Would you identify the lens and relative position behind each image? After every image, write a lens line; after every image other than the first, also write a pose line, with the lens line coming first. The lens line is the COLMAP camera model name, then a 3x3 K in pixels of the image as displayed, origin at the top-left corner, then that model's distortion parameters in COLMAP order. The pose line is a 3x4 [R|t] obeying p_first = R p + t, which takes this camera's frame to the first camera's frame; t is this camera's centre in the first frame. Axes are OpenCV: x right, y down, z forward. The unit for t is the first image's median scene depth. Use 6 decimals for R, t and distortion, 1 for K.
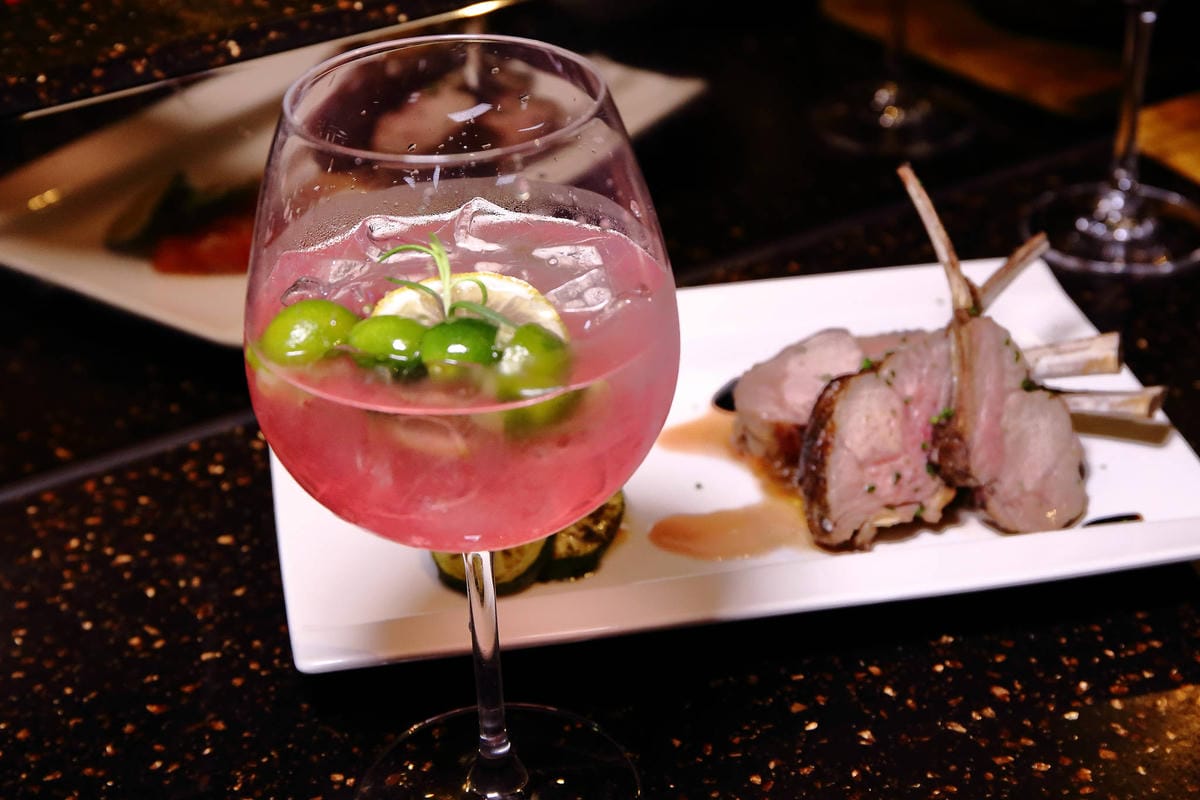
lens RADIAL K [[1978.4, 0, 596.4], [0, 1978.4, 401.1], [0, 0, 1]] dist [0.018550, 0.080963]
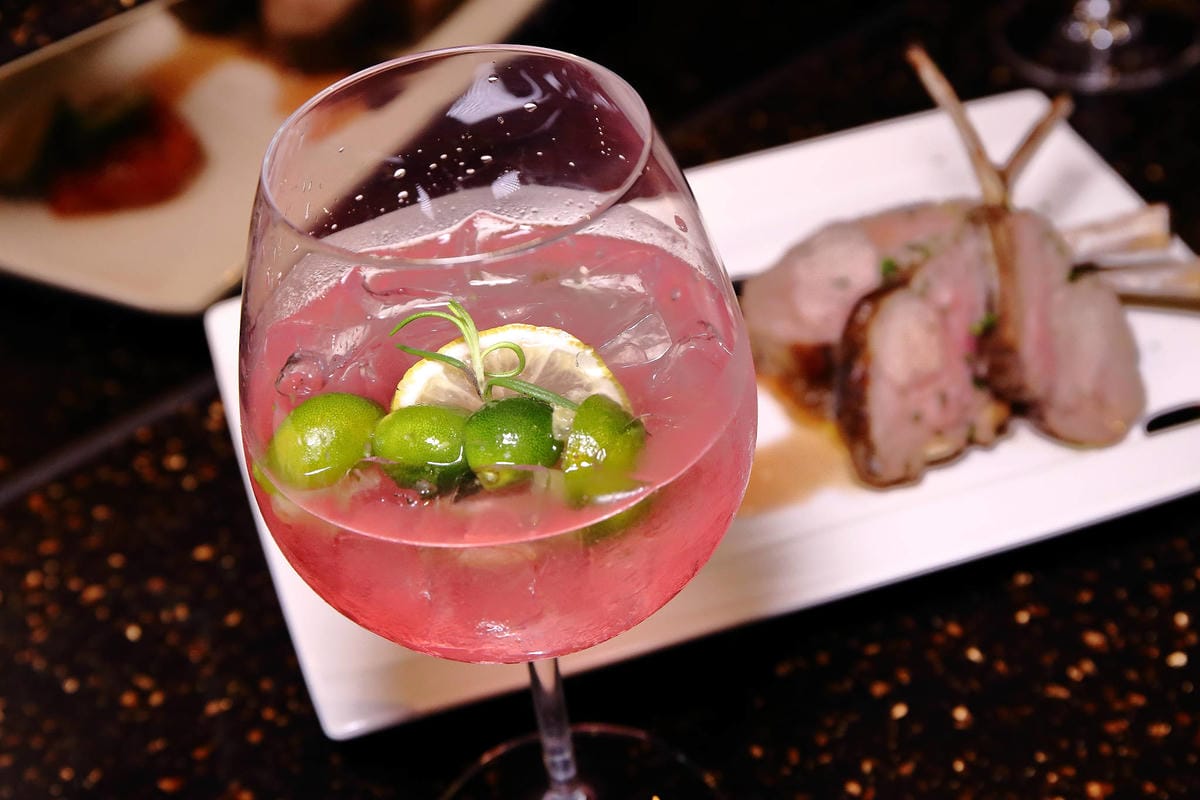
lens RADIAL K [[1978.4, 0, 596.4], [0, 1978.4, 401.1], [0, 0, 1]] dist [0.018550, 0.080963]
pose [[0.989726, -0.132303, 0.054207, -0.054037], [0.122644, 0.980467, 0.153762, -0.119656], [-0.073491, -0.145534, 0.986620, 0.121308]]
